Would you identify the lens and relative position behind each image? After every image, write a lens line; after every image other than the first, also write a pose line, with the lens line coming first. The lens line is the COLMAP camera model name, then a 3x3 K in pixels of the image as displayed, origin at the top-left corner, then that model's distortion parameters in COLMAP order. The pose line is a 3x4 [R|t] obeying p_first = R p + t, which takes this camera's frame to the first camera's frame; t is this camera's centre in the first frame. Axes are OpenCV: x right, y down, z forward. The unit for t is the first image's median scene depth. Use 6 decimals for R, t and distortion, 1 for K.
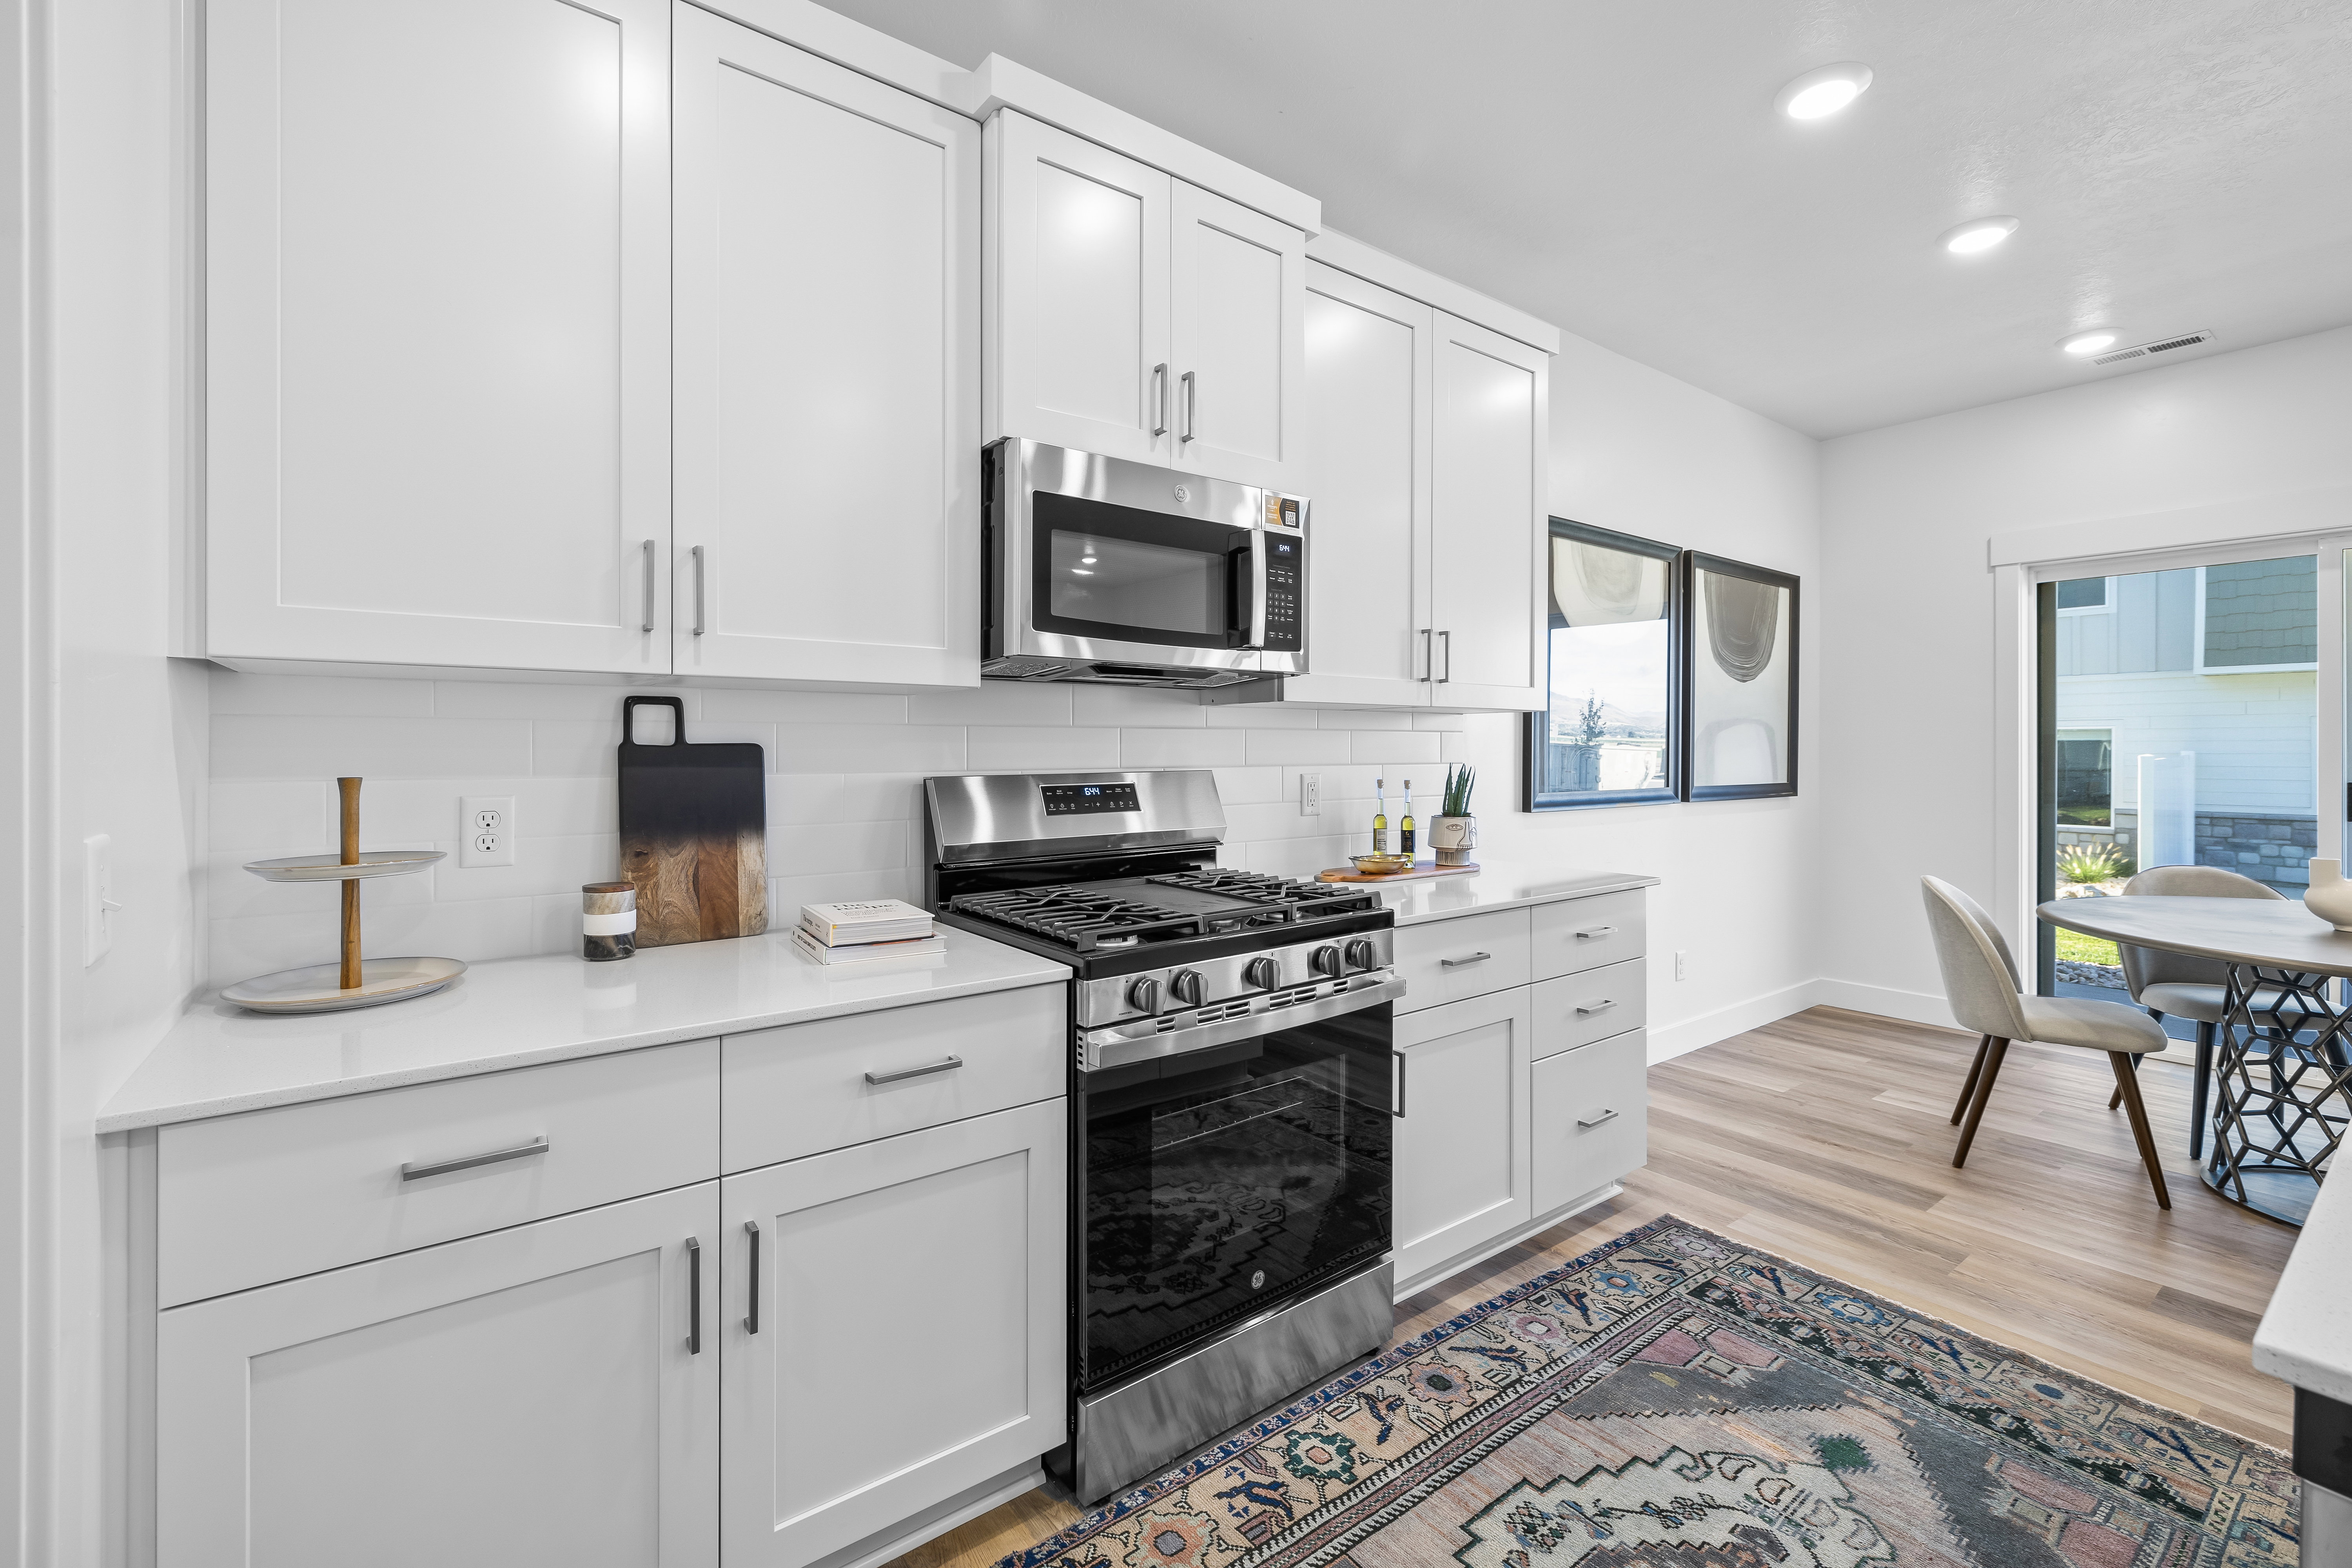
lens RADIAL K [[996.7, 0, 1167.8], [0, 996.7, 753.1], [0, 0, 1]] dist [-0.000436, 0.000049]
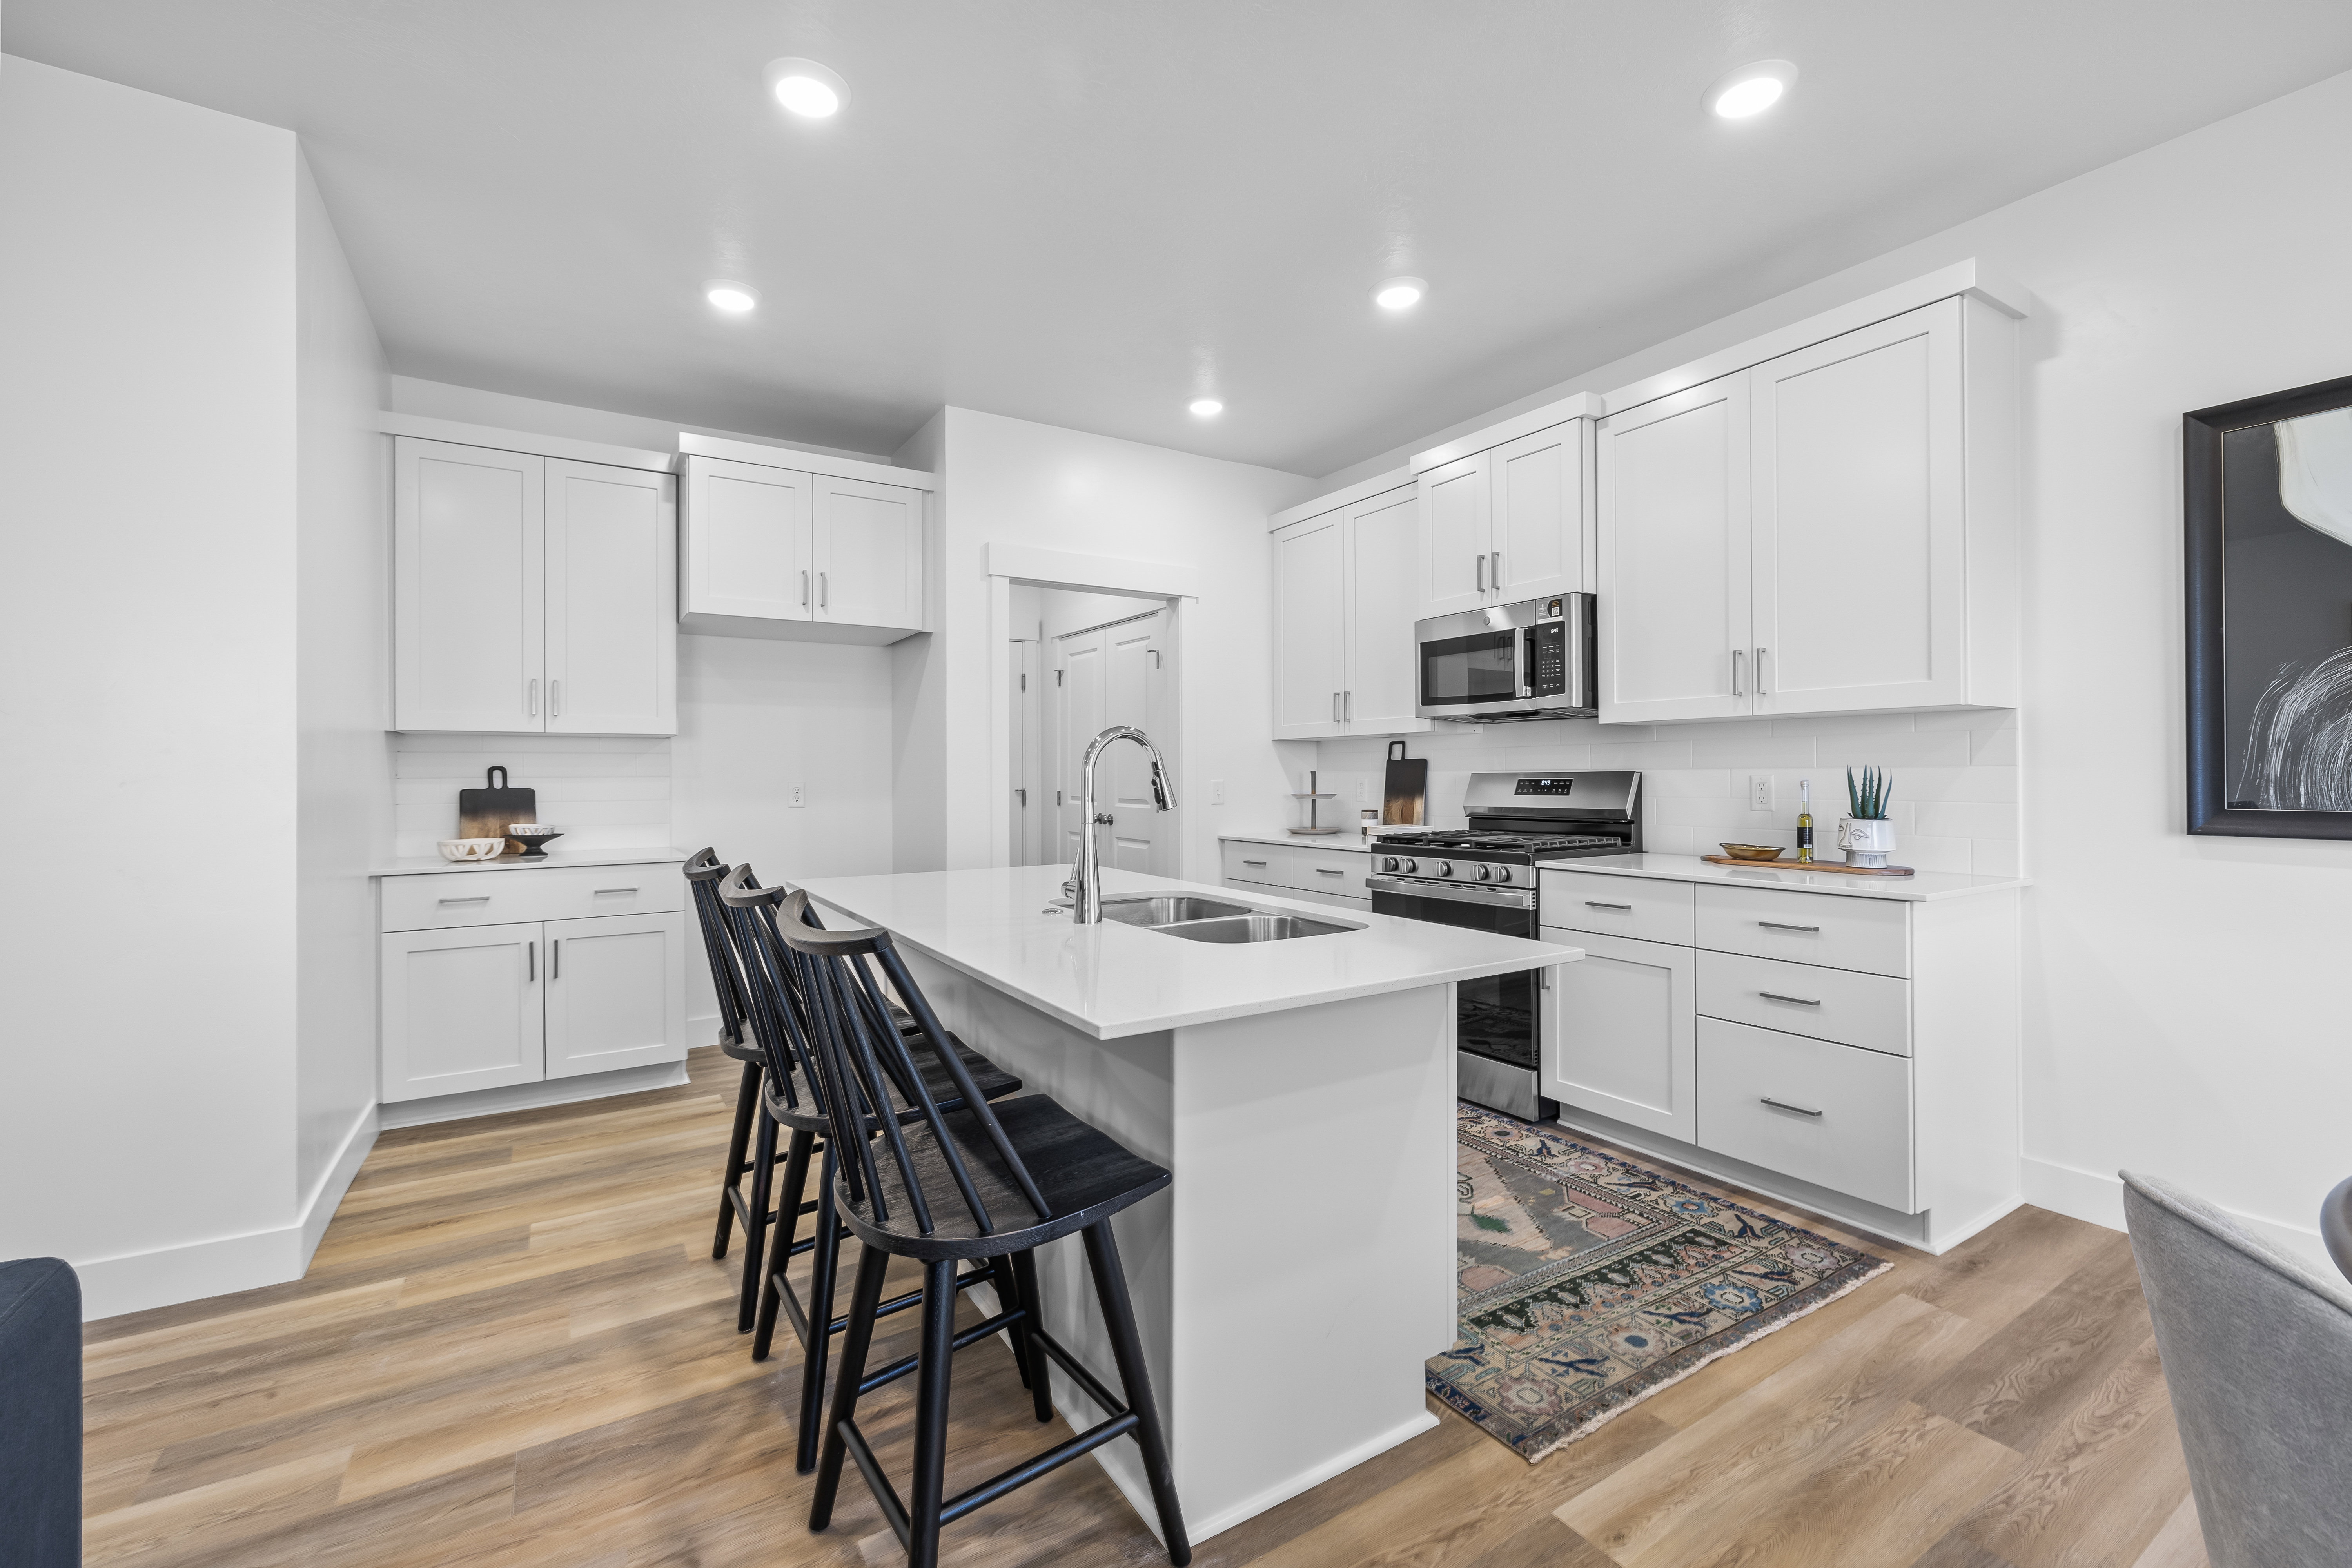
lens RADIAL K [[996.7, 0, 1178.8], [0, 996.7, 776.1], [0, 0, 1]] dist [-0.000436, 0.000049]
pose [[-0.078547, 0.000832, -0.996910, 1.813803], [0.003122, 0.999995, 0.000589, 0.026019], [0.996906, -0.003066, -0.078549, 0.540221]]
